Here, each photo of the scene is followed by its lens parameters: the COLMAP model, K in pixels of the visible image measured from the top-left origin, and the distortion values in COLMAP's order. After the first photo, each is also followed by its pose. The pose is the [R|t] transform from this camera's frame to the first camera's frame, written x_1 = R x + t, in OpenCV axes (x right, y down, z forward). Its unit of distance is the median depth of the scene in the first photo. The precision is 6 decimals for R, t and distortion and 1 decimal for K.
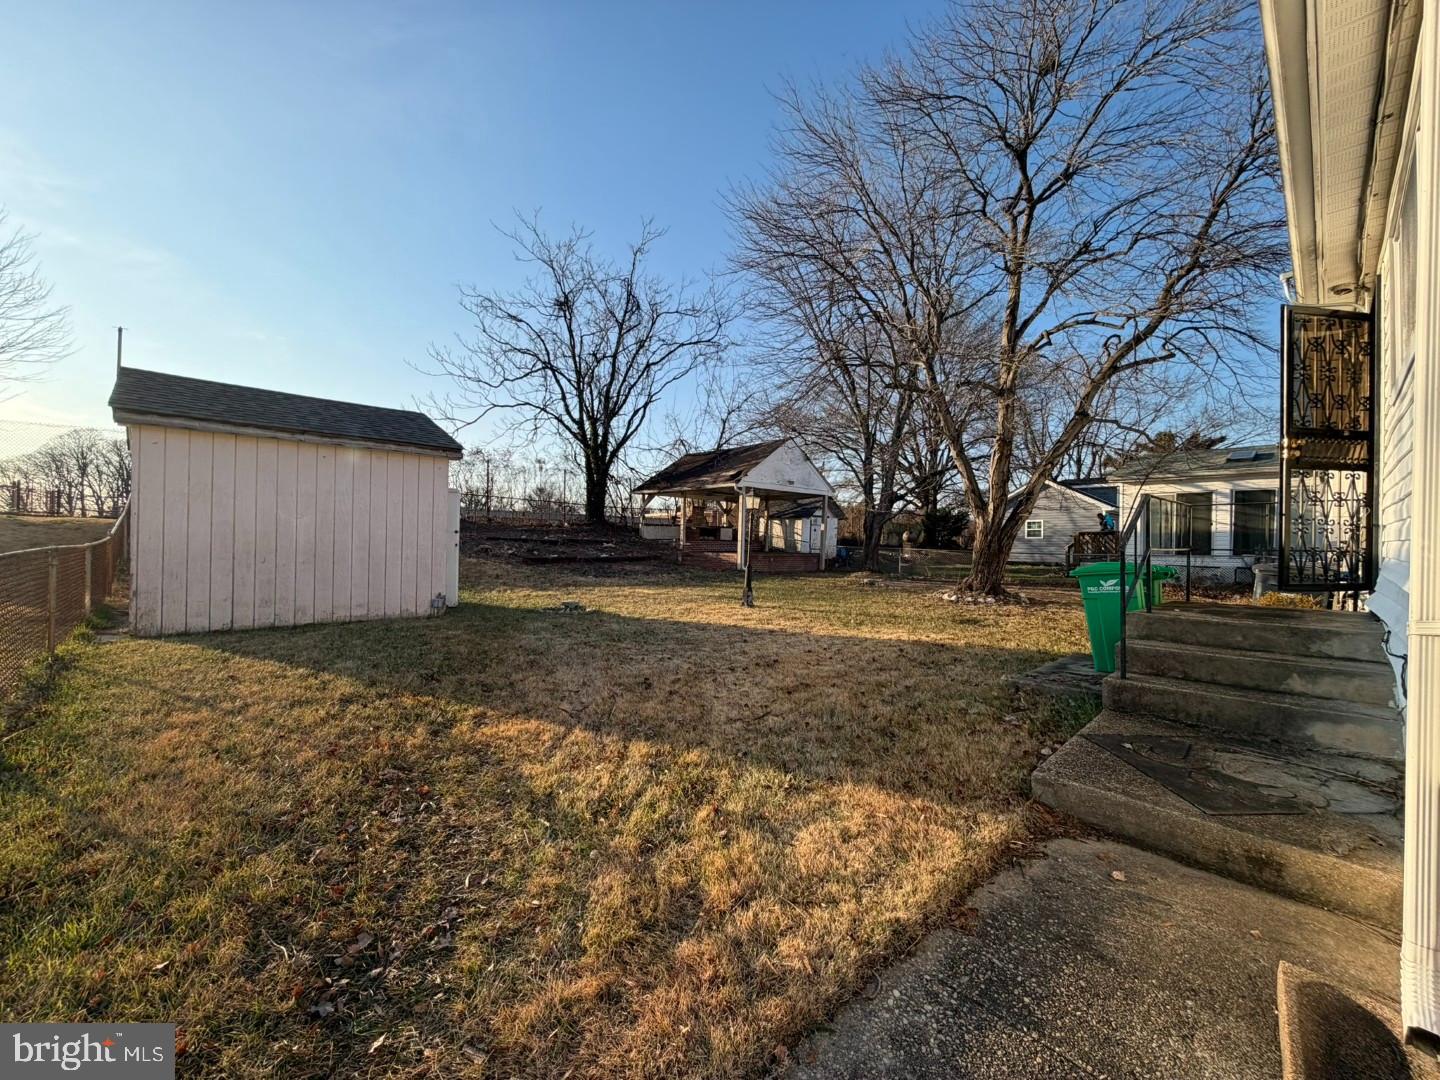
lens RADIAL K [[574.1, 0, 725.7], [0, 574.1, 541.0], [0, 0, 1]] dist [-0.000685, -0.000098]
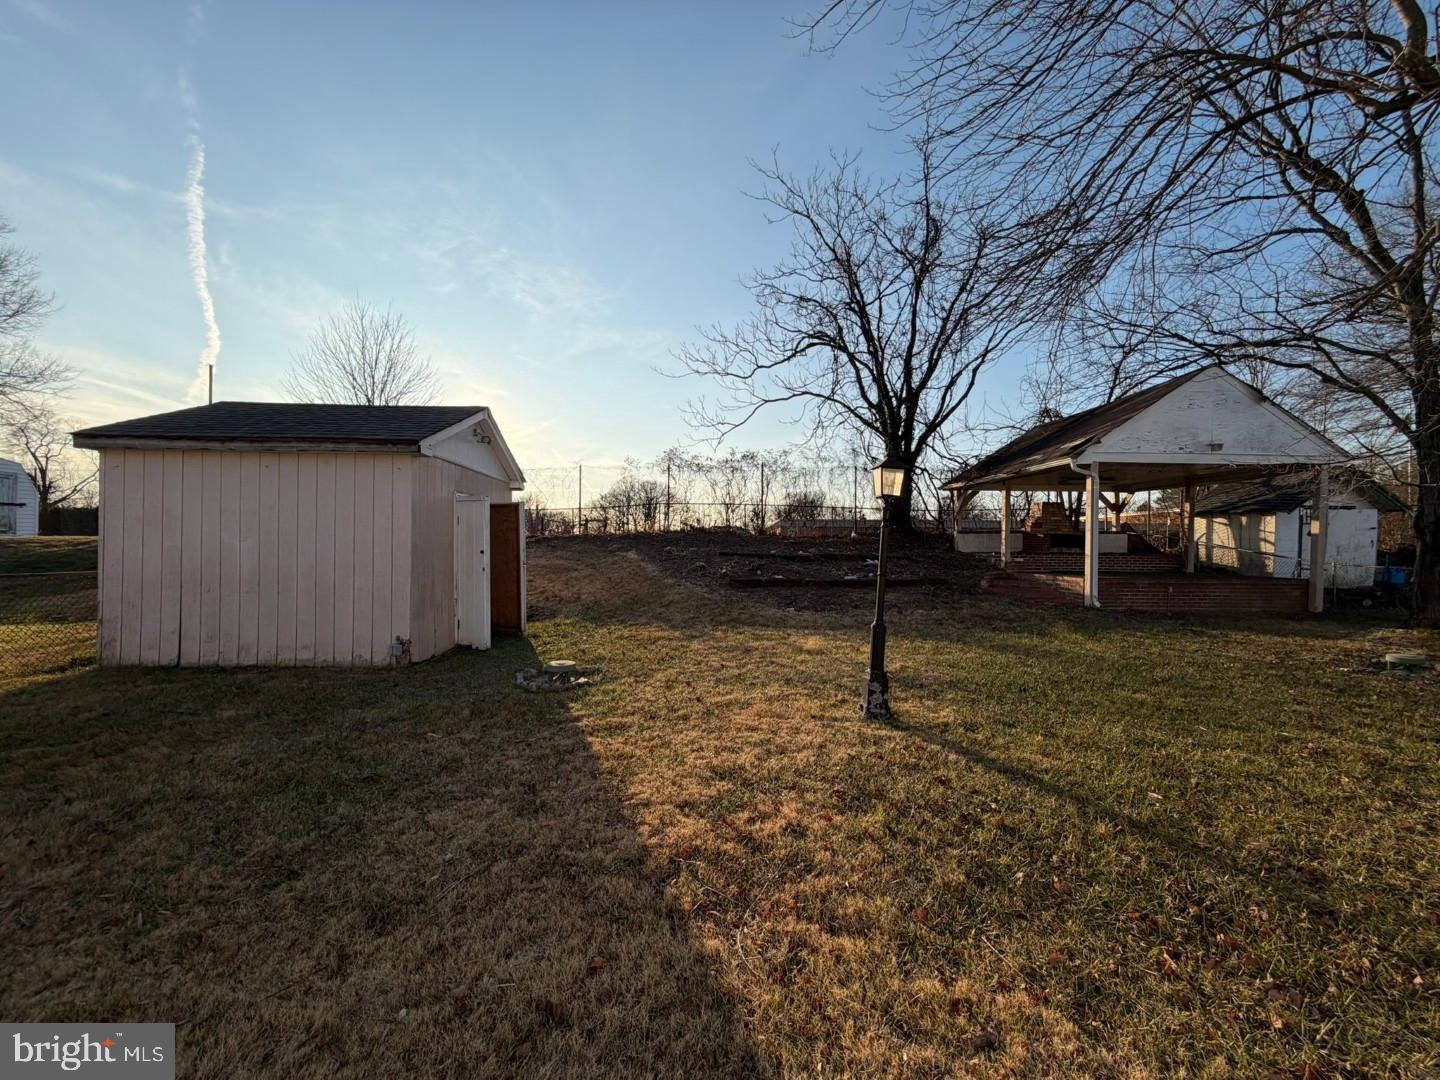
lens RADIAL K [[574.1, 0, 716.1], [0, 574.1, 545.4], [0, 0, 1]] dist [-0.000685, -0.000098]
pose [[0.742752, -0.011081, -0.669474, 0.126171], [0.005543, 0.999931, -0.010401, -0.007162], [0.669543, 0.004014, 0.742762, 0.298312]]
